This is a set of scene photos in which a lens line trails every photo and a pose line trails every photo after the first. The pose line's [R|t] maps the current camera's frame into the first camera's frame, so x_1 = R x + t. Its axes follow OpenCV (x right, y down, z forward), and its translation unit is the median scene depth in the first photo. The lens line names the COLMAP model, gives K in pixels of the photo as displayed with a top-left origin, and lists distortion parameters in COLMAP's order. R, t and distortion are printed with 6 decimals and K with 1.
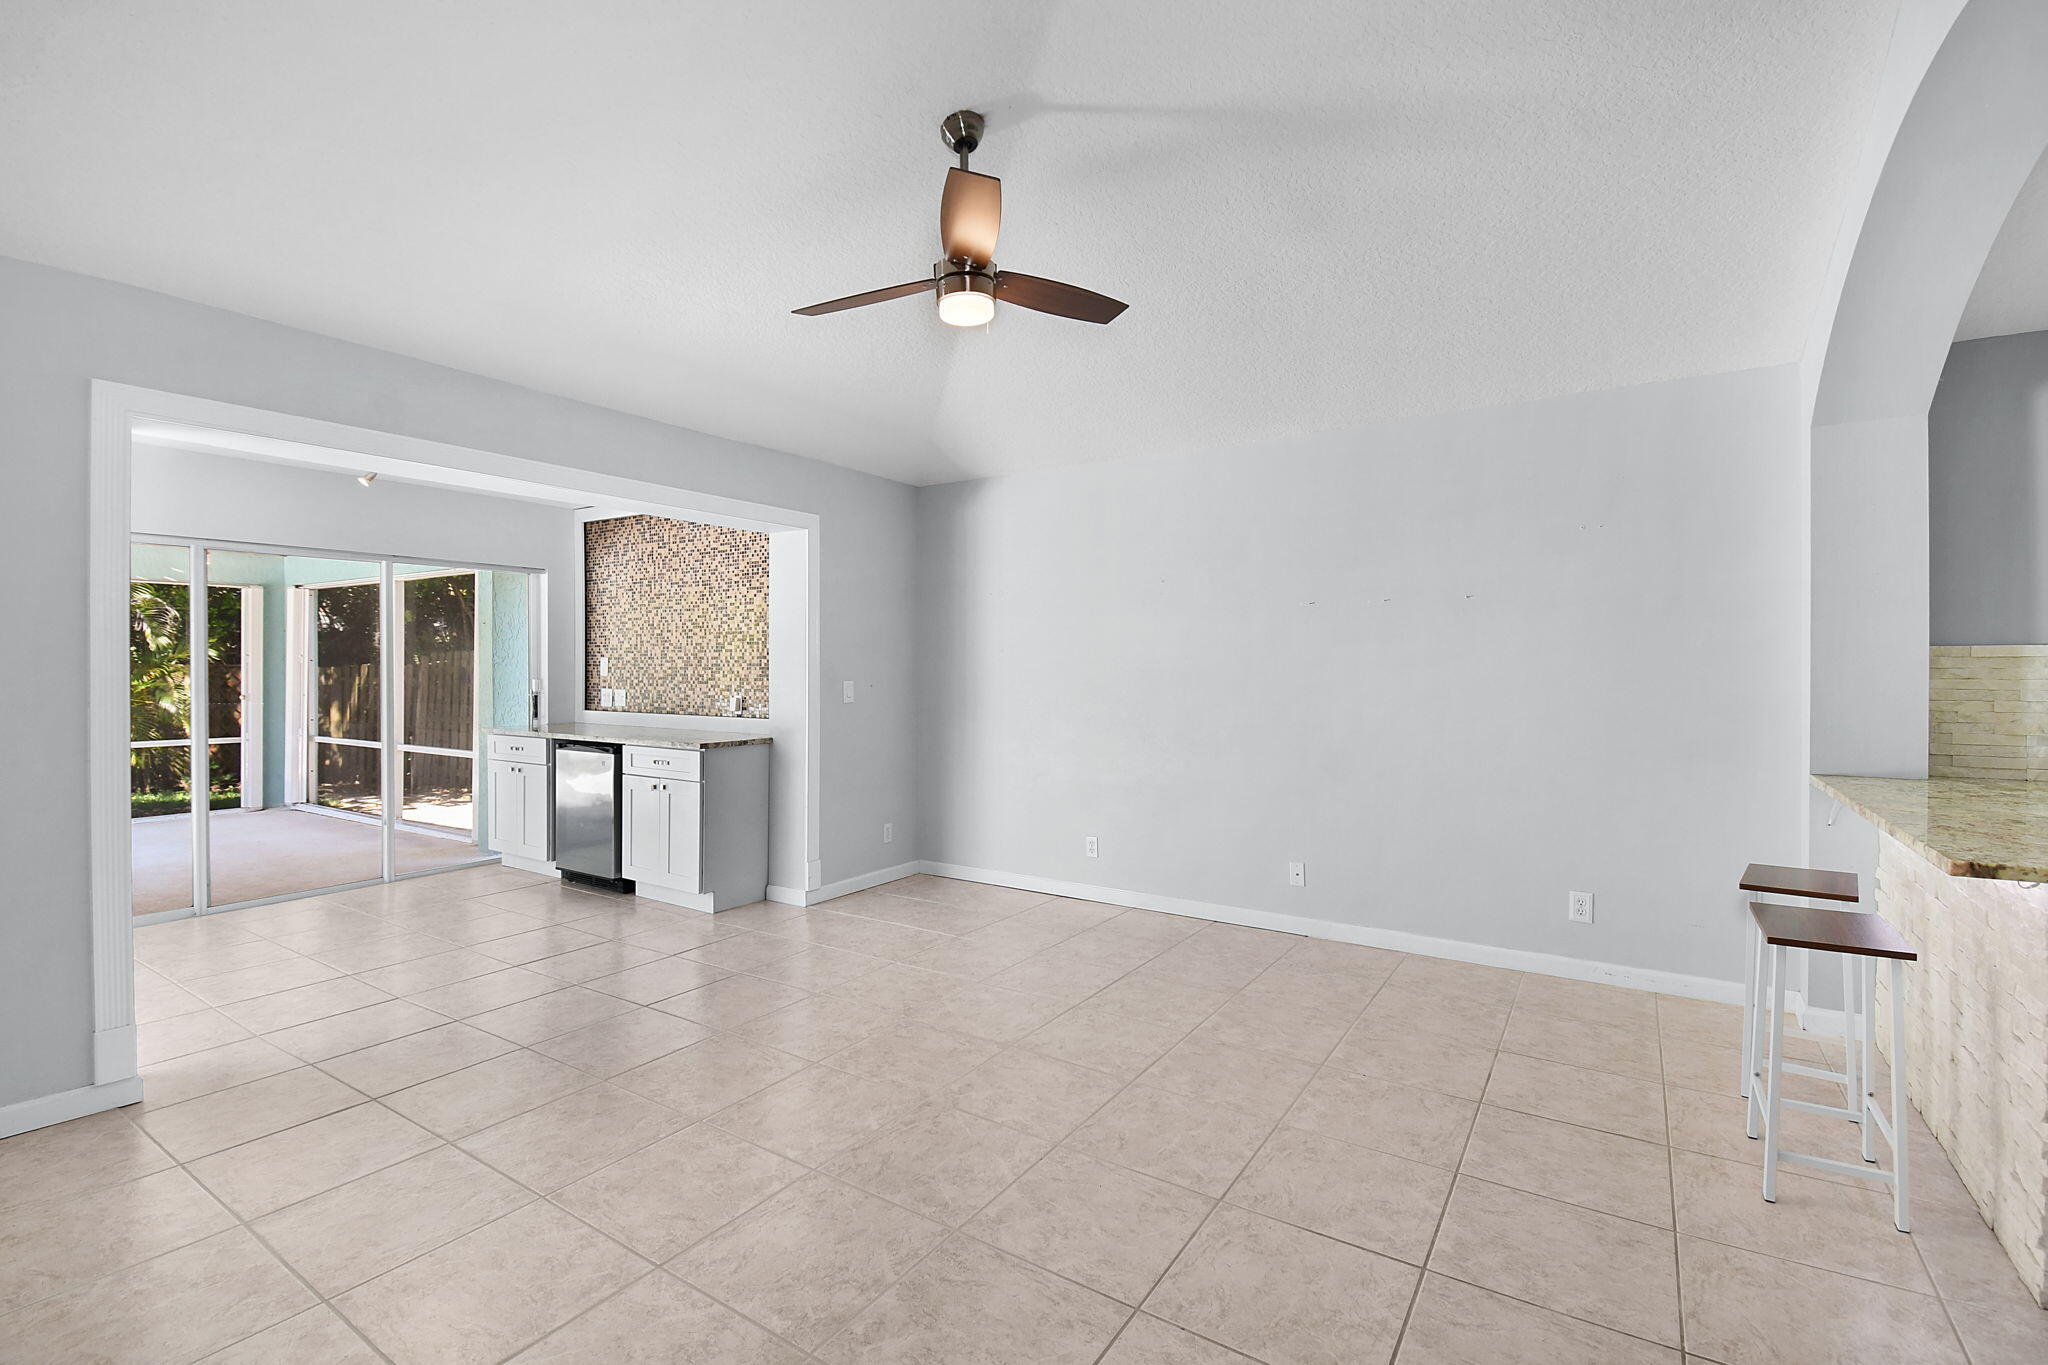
lens RADIAL K [[928.6, 0, 1006.3], [0, 928.6, 680.2], [0, 0, 1]] dist [-0.012555, -0.000272]
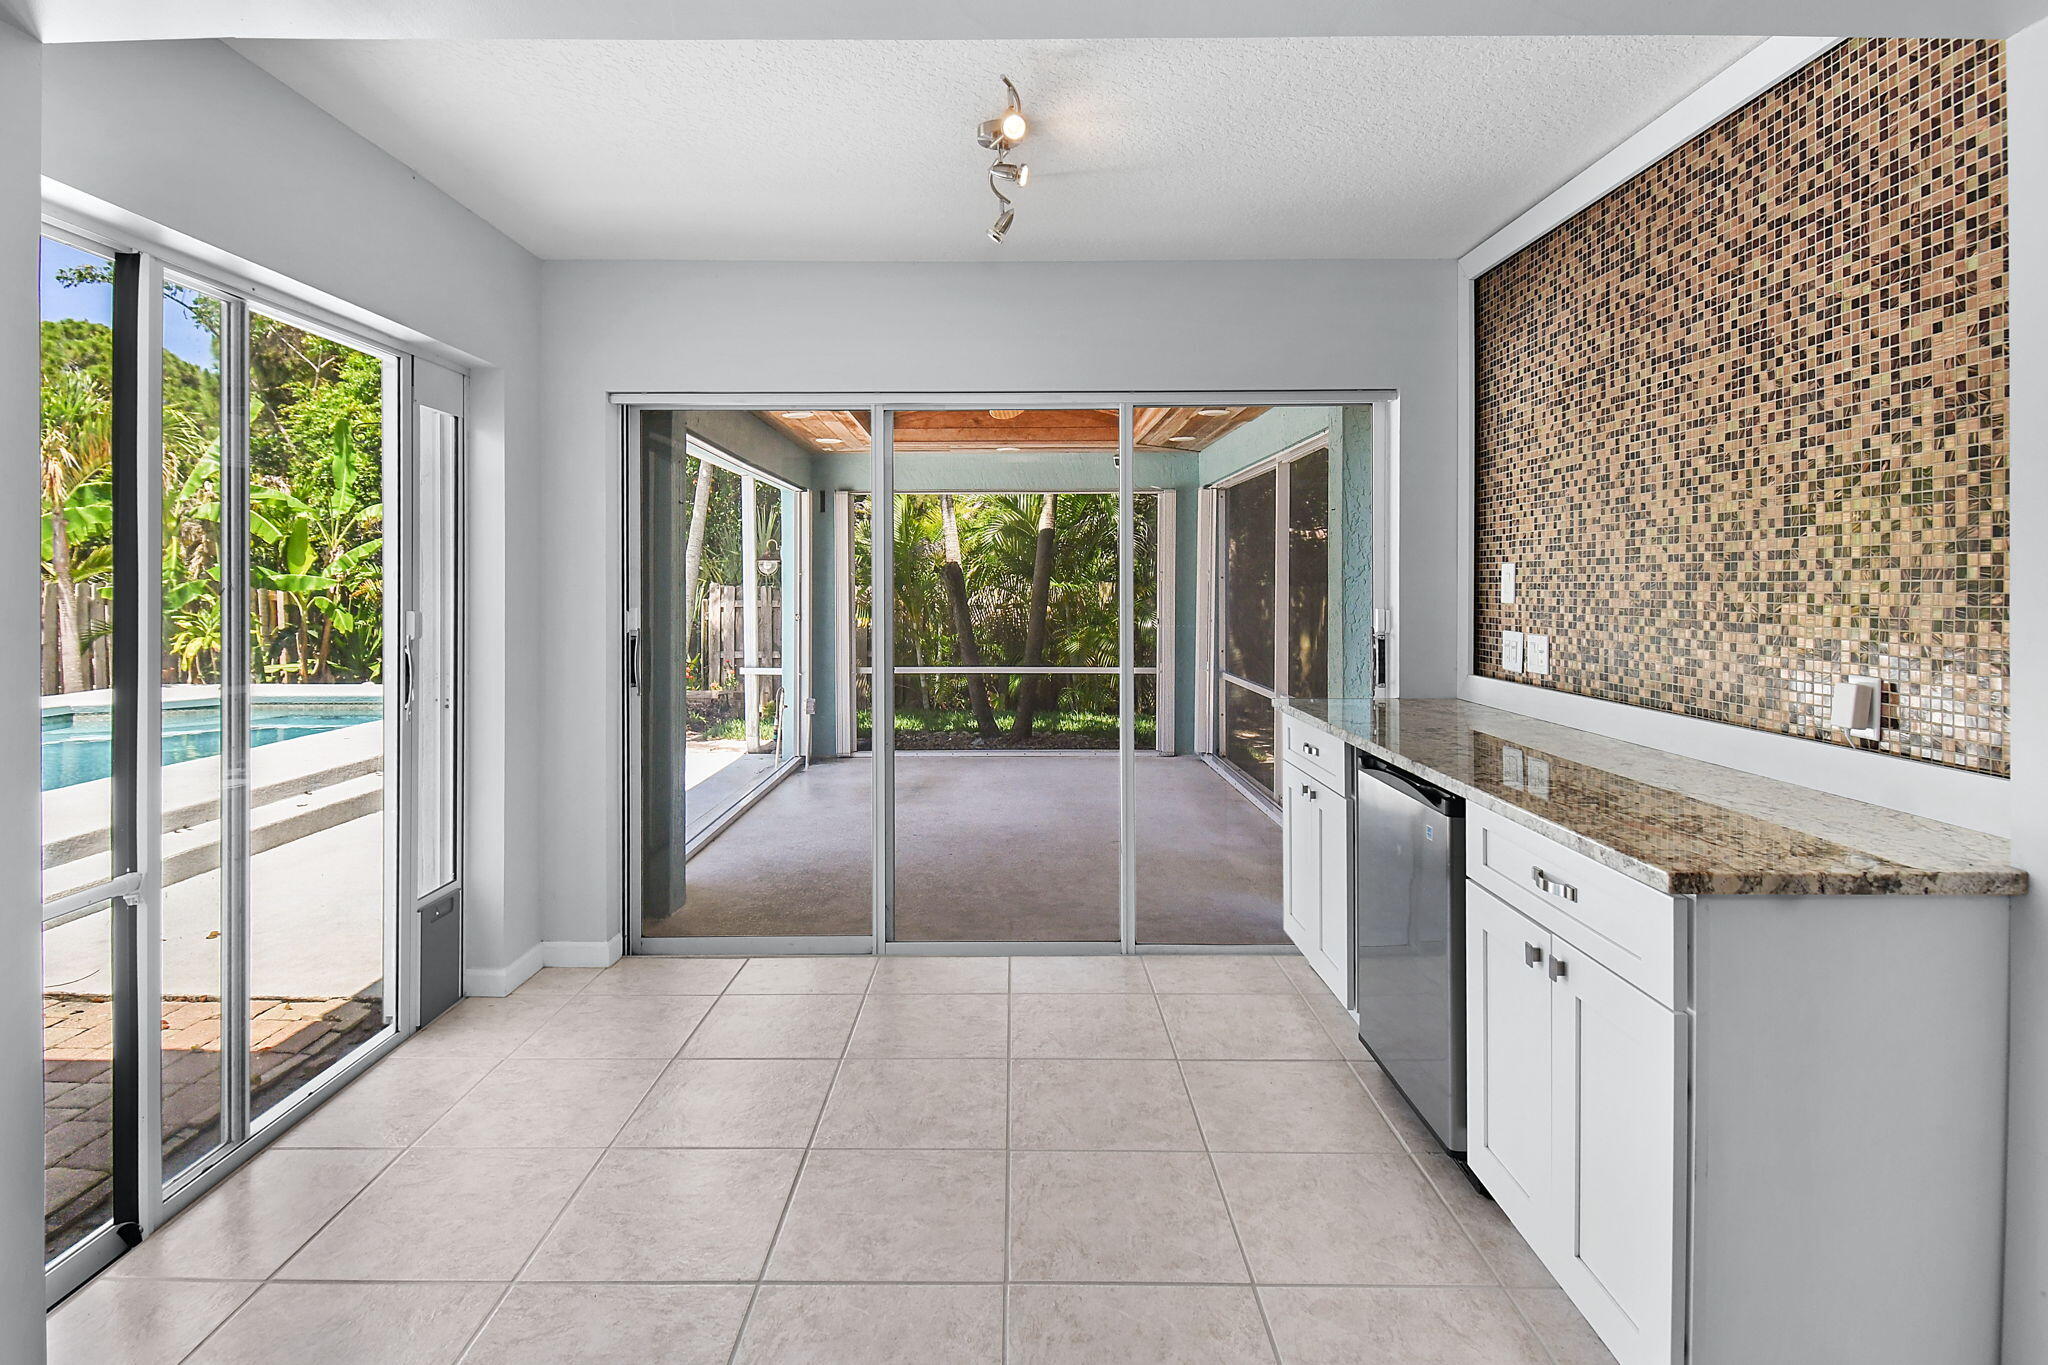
lens RADIAL K [[1076.8, 0, 1001.6], [0, 1076.8, 592.3], [0, 0, 1]] dist [-0.002561, -0.002877]
pose [[0.561793, 0.002094, -0.827275, -0.151822], [-0.006295, 0.999979, -0.001743, -0.008173], [0.827254, 0.006187, 0.561794, 0.549103]]
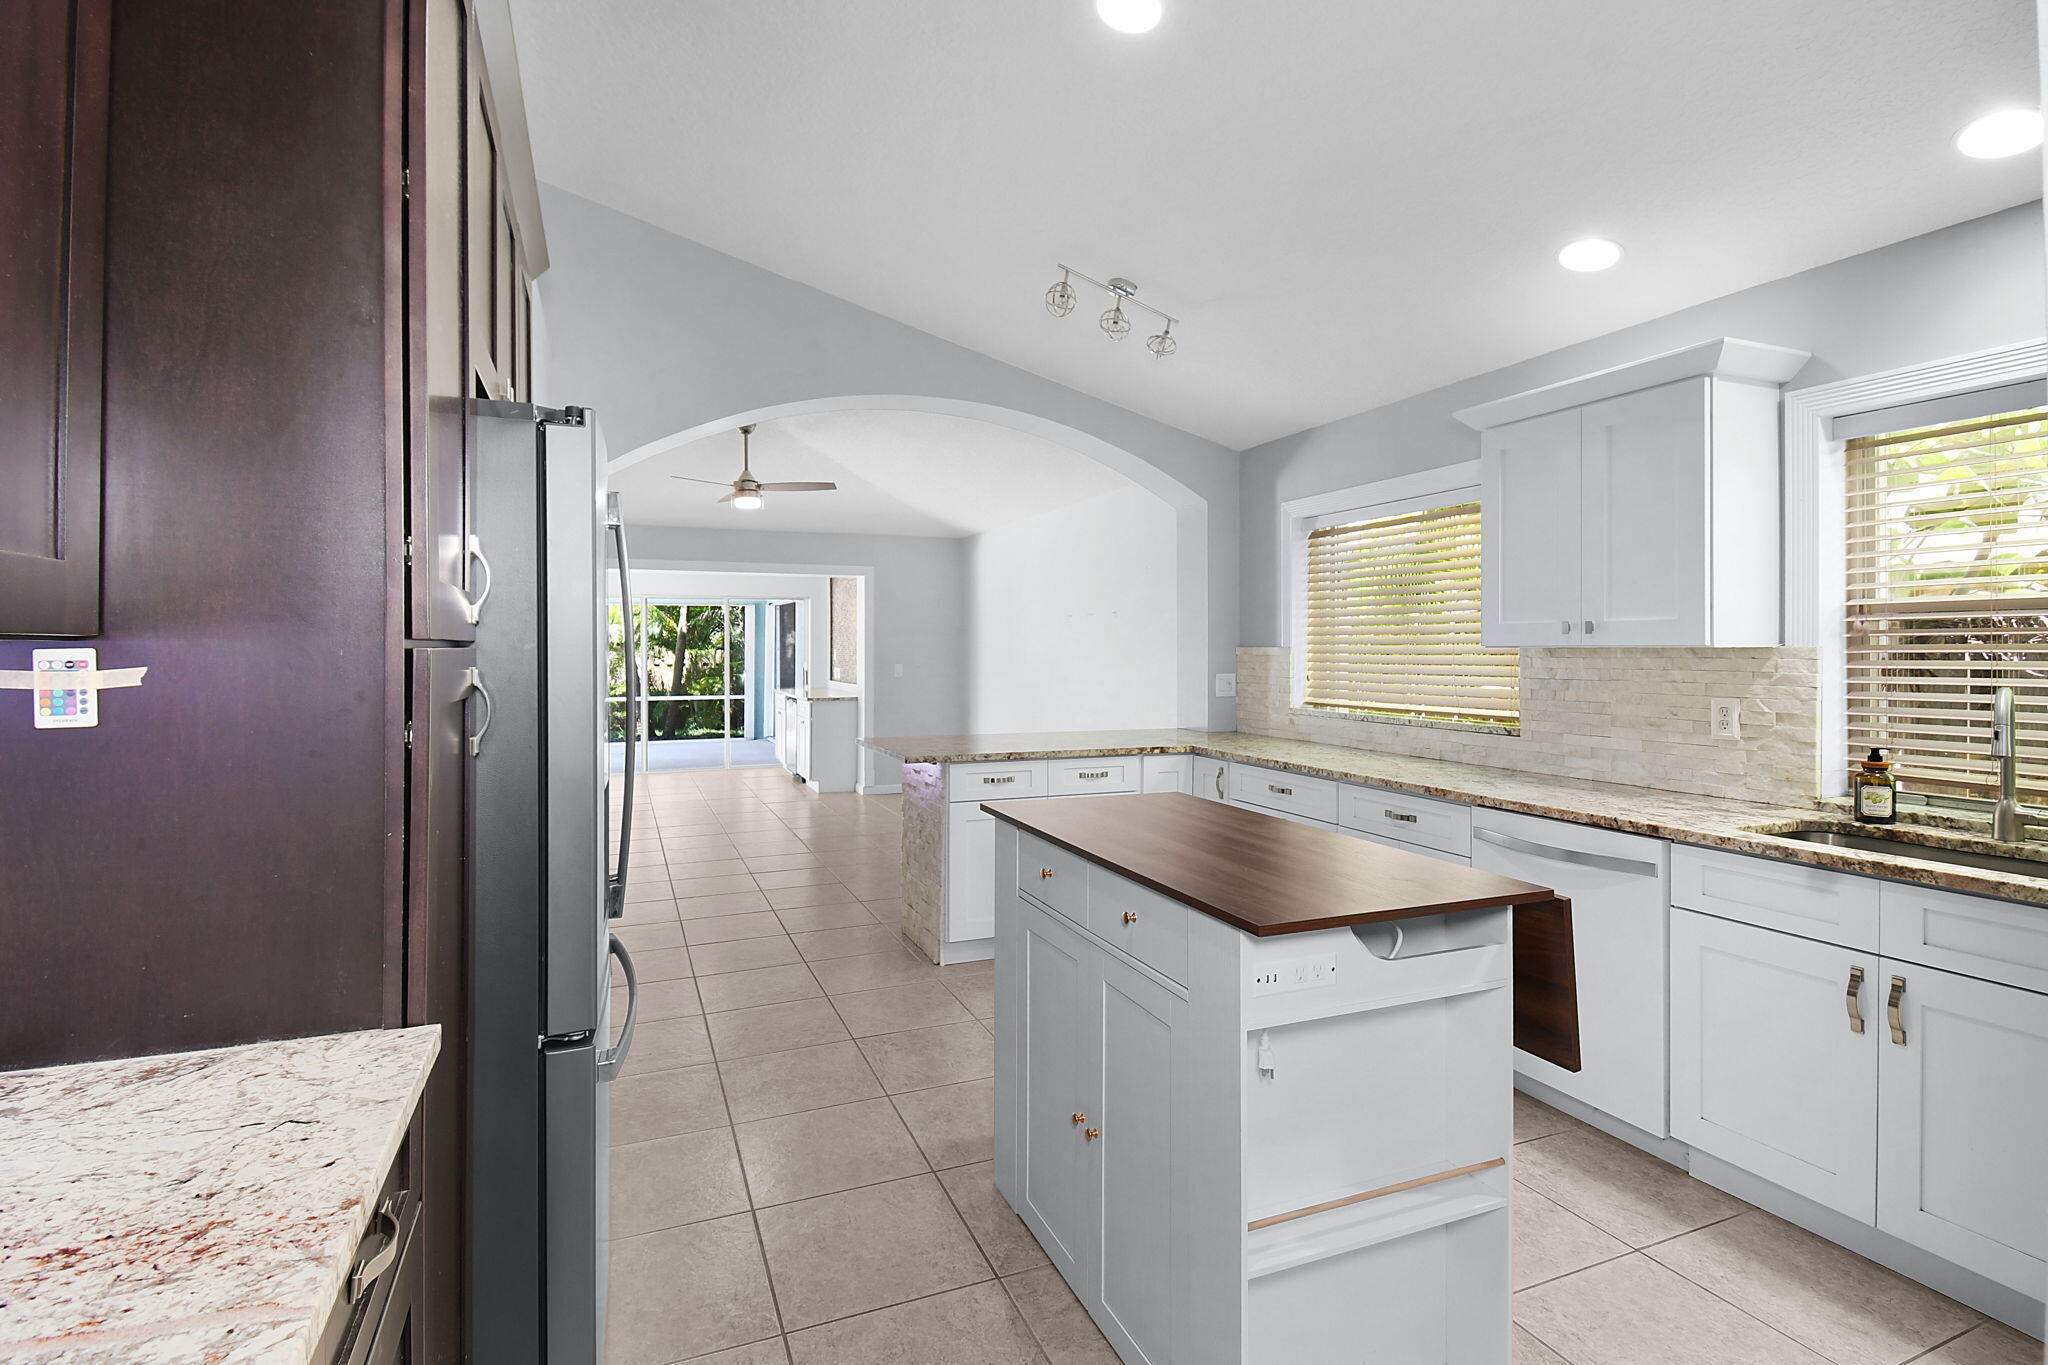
lens RADIAL K [[950.0, 0, 1017.1], [0, 950.0, 652.1], [0, 0, 1]] dist [0.001833, 0.000012]
pose [[0.844229, -0.001849, -0.535980, 0.826849], [-0.001772, 0.999979, -0.006242, -0.009676], [0.535980, 0.006219, 0.844208, -0.286844]]
